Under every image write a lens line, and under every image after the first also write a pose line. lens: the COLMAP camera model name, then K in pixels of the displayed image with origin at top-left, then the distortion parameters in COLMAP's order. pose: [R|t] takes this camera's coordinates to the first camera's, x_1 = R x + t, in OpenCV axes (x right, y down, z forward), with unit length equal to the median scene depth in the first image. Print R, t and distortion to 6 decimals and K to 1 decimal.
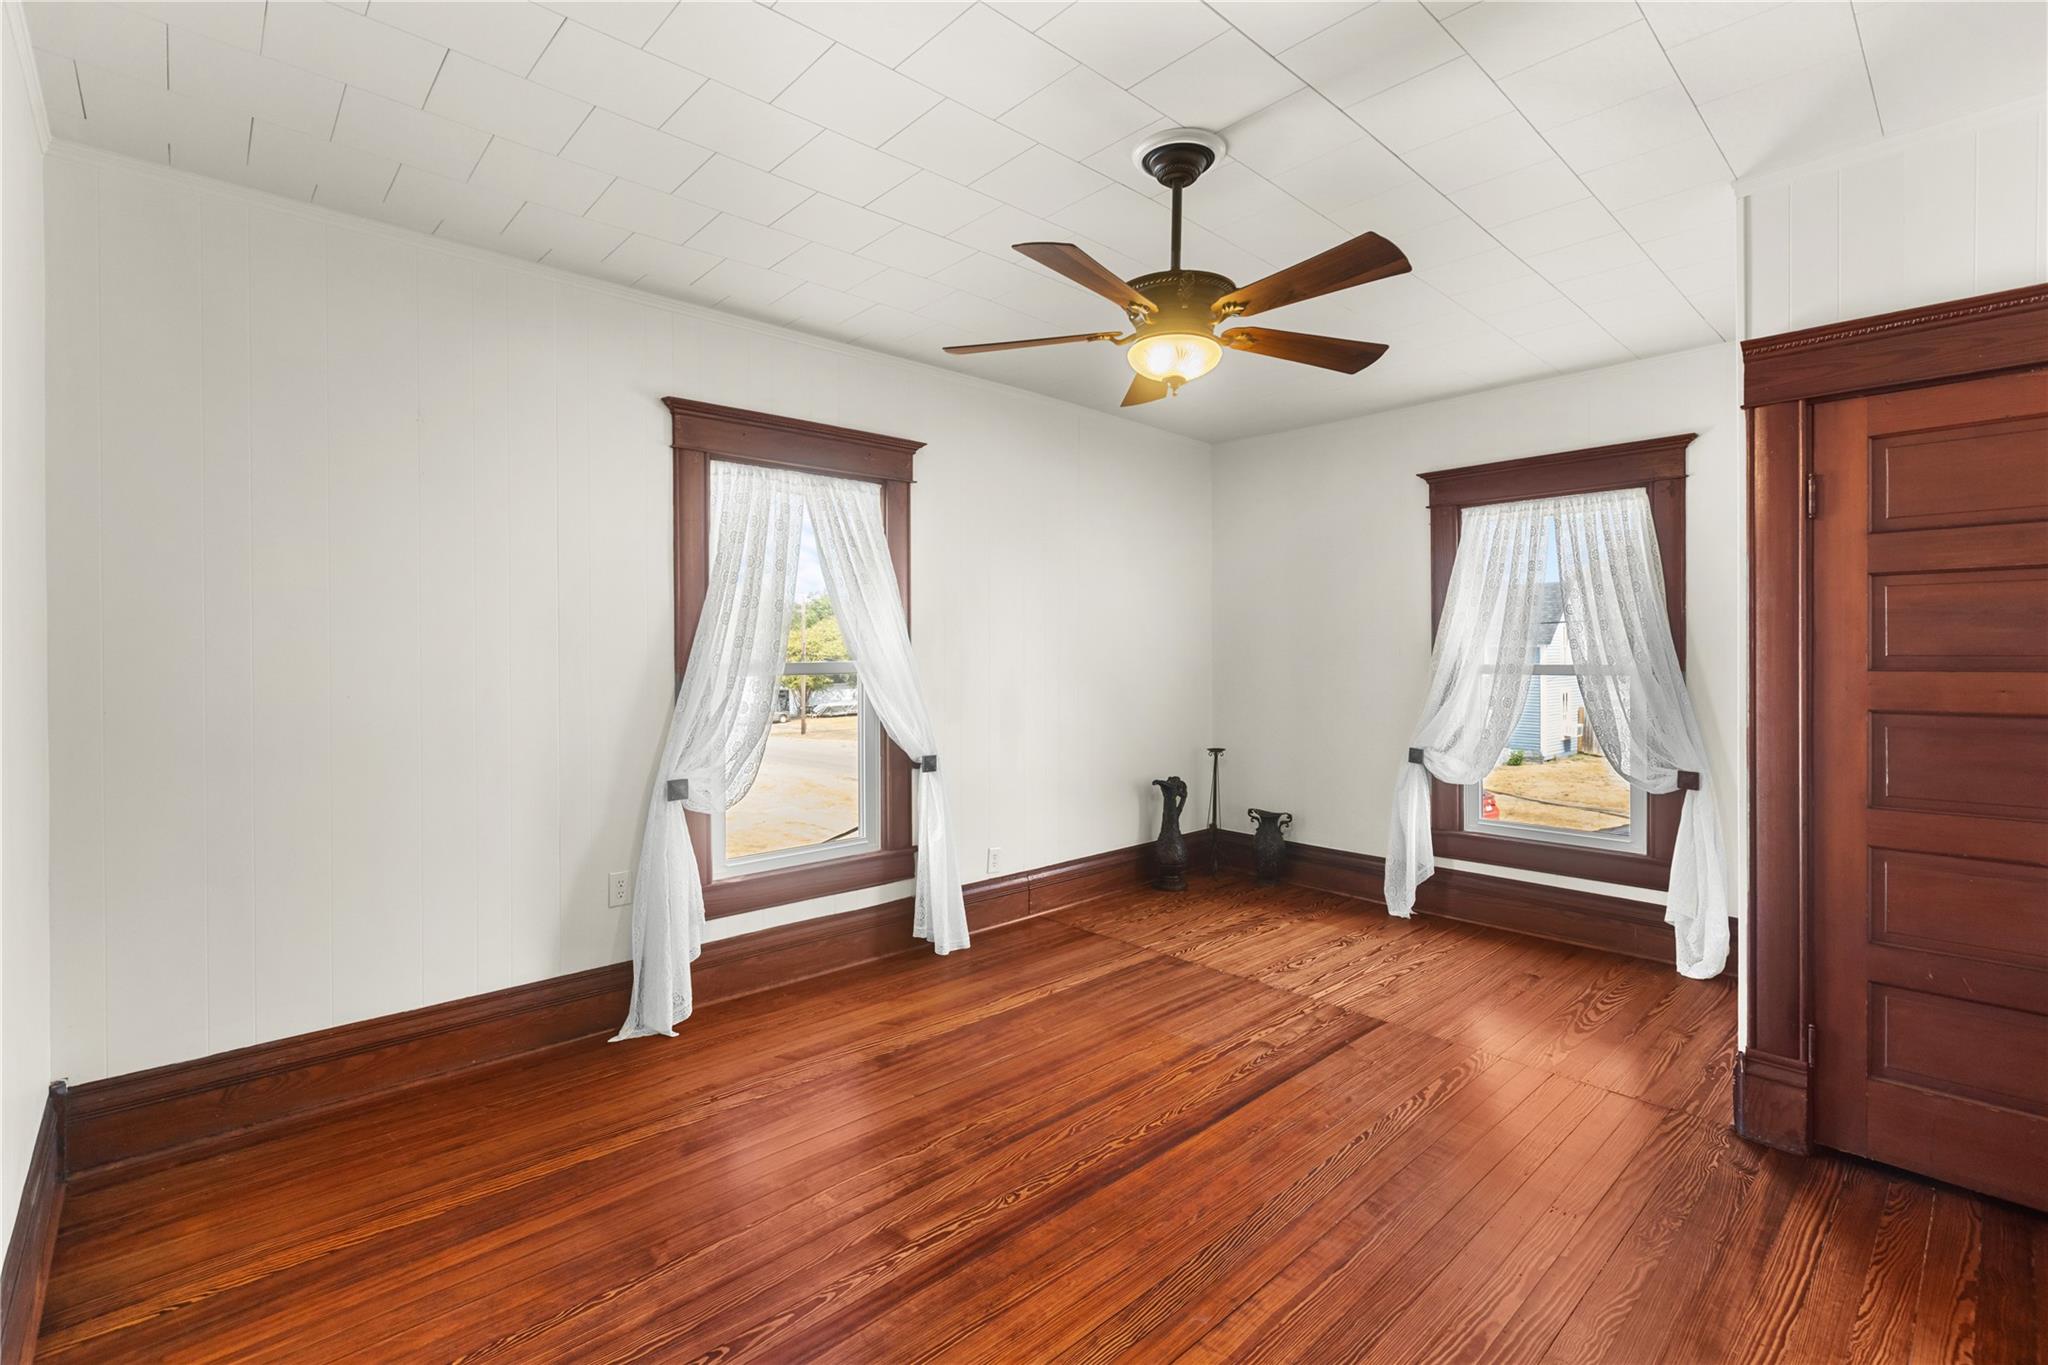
lens RADIAL K [[920.9, 0, 1016.5], [0, 920.9, 667.4], [0, 0, 1]] dist [0.003593, -0.000004]
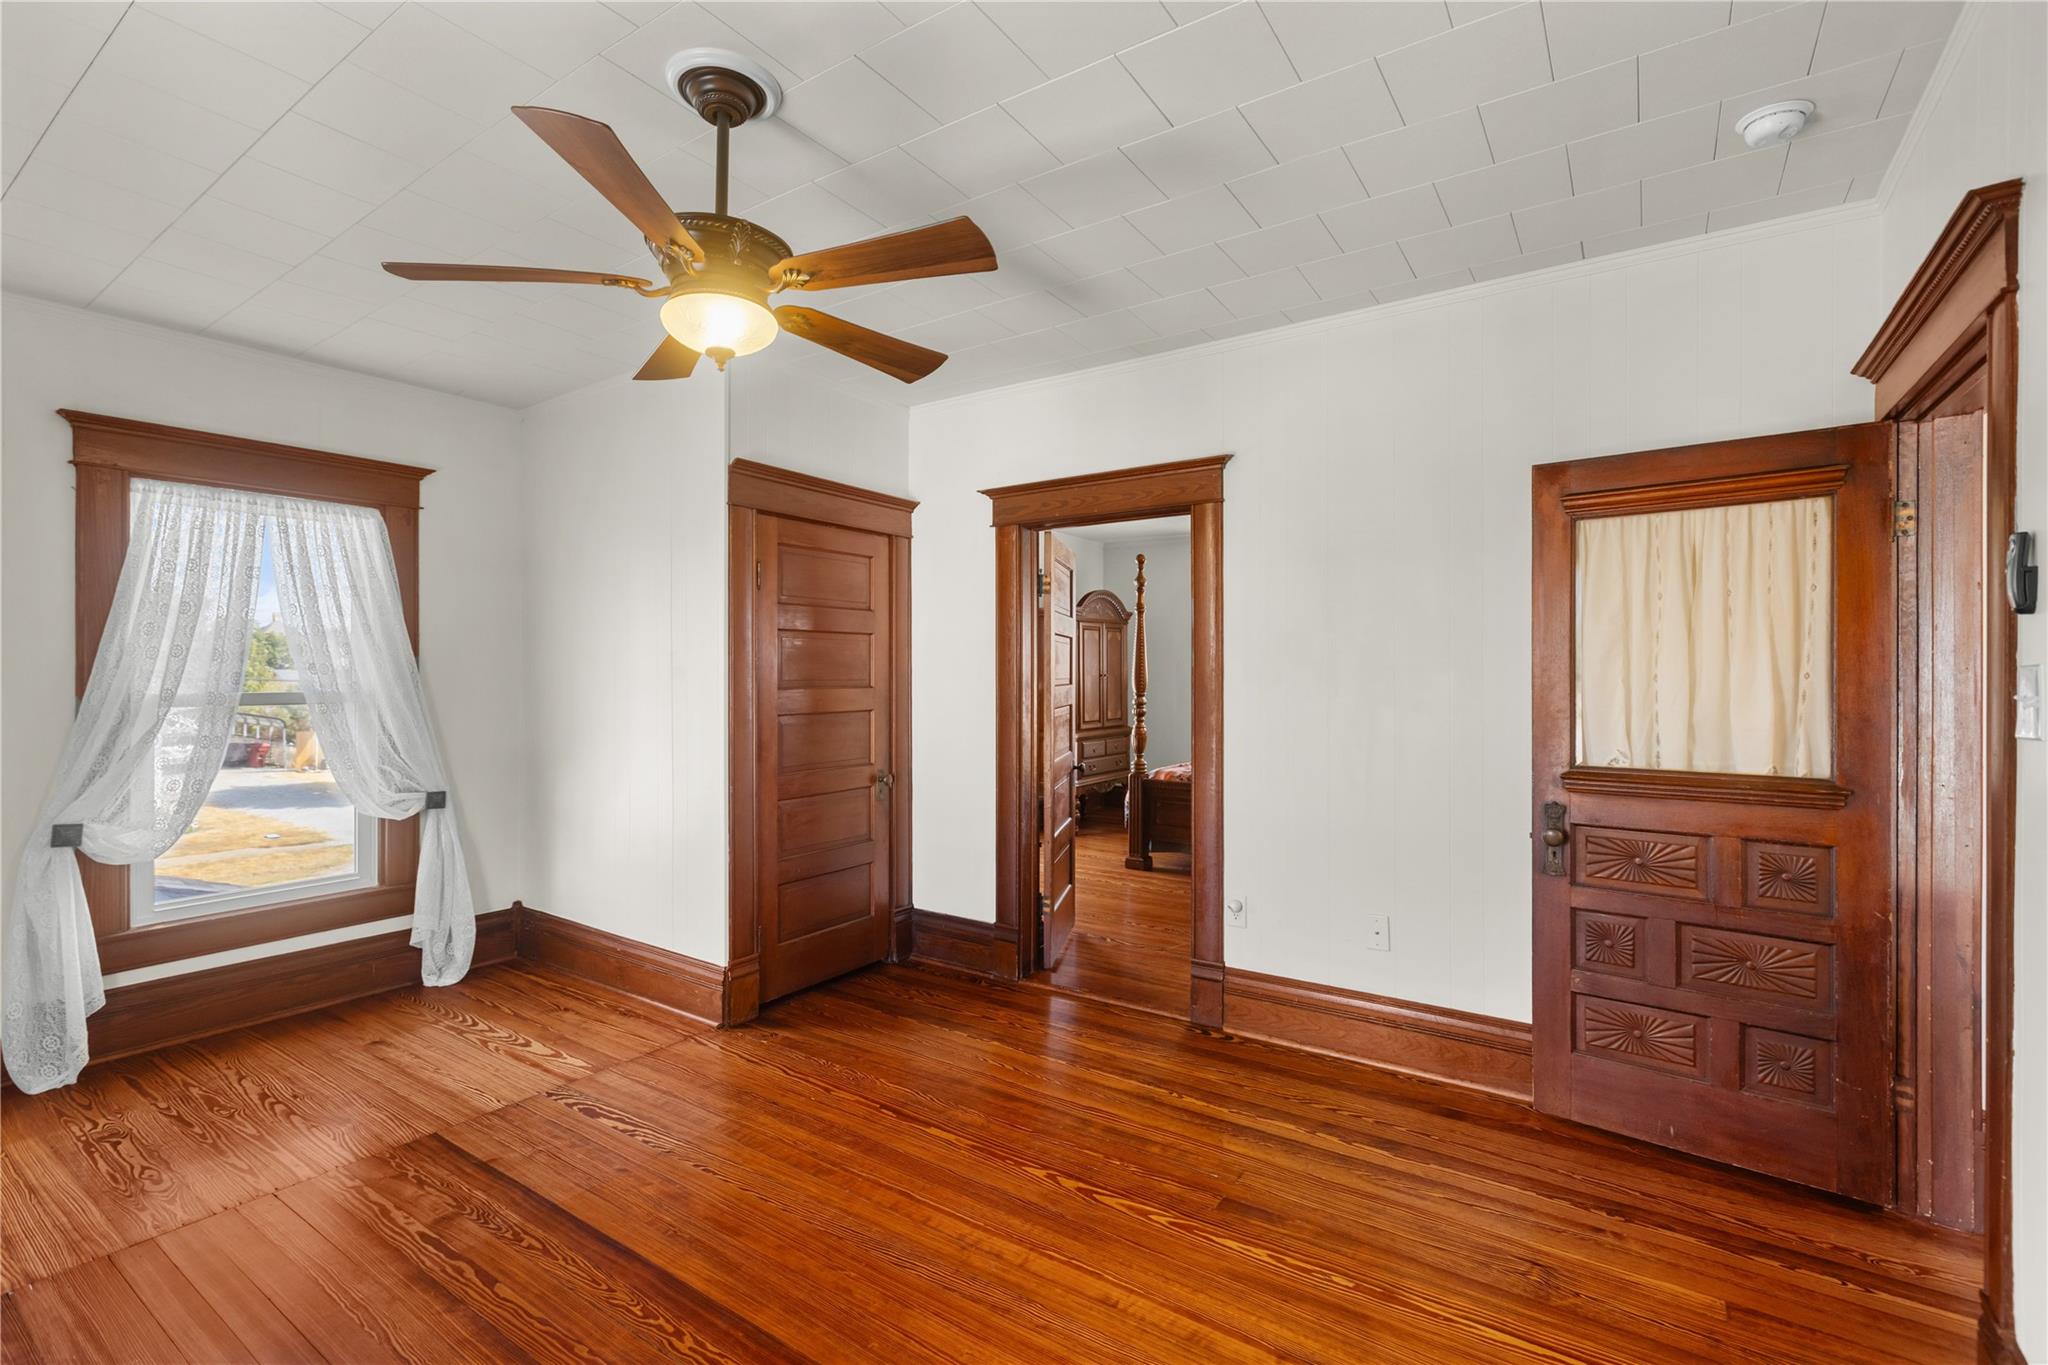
lens RADIAL K [[920.9, 0, 1013.7], [0, 920.9, 677.1], [0, 0, 1]] dist [0.003593, -0.000004]
pose [[-0.225746, 0.000282, 0.974186, -0.472968], [0.014051, 0.999897, 0.002966, -0.012892], [-0.974085, 0.014358, -0.225726, 0.629682]]
